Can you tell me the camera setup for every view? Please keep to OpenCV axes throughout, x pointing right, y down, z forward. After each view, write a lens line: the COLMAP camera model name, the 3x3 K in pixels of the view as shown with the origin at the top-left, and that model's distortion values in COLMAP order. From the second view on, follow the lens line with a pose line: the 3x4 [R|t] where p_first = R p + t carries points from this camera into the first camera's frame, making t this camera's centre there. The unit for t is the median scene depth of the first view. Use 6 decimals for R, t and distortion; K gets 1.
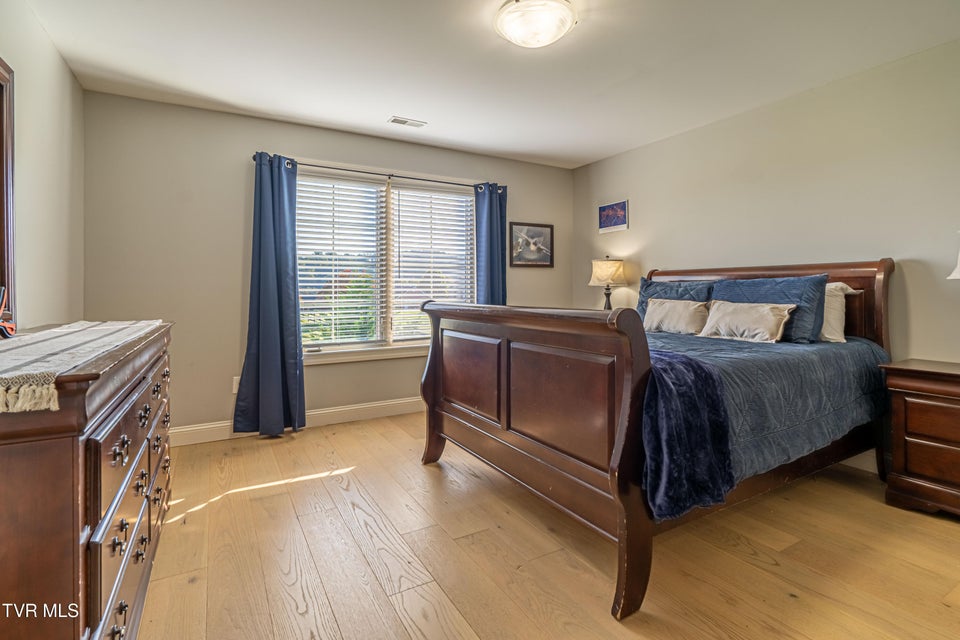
lens RADIAL K [[448.4, 0, 462.2], [0, 448.4, 291.8], [0, 0, 1]] dist [-0.004574, 0.000334]
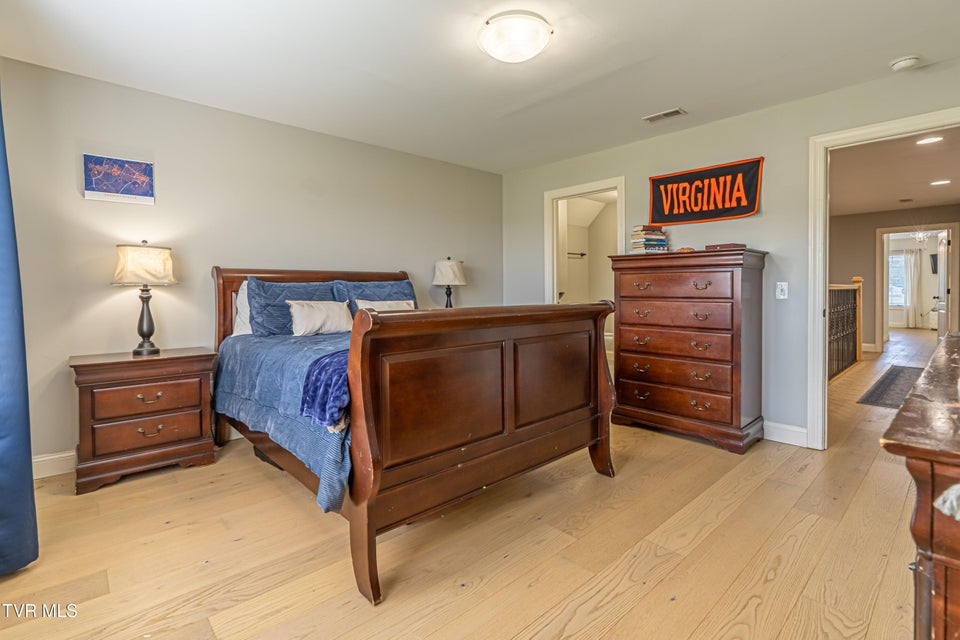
lens RADIAL K [[448.4, 0, 472.0], [0, 448.4, 294.7], [0, 0, 1]] dist [-0.004574, 0.000334]
pose [[-0.213415, -0.019788, 0.976761, -0.594378], [0.002302, 0.999782, 0.020757, -0.015140], [-0.976959, 0.006679, -0.213323, 0.907258]]
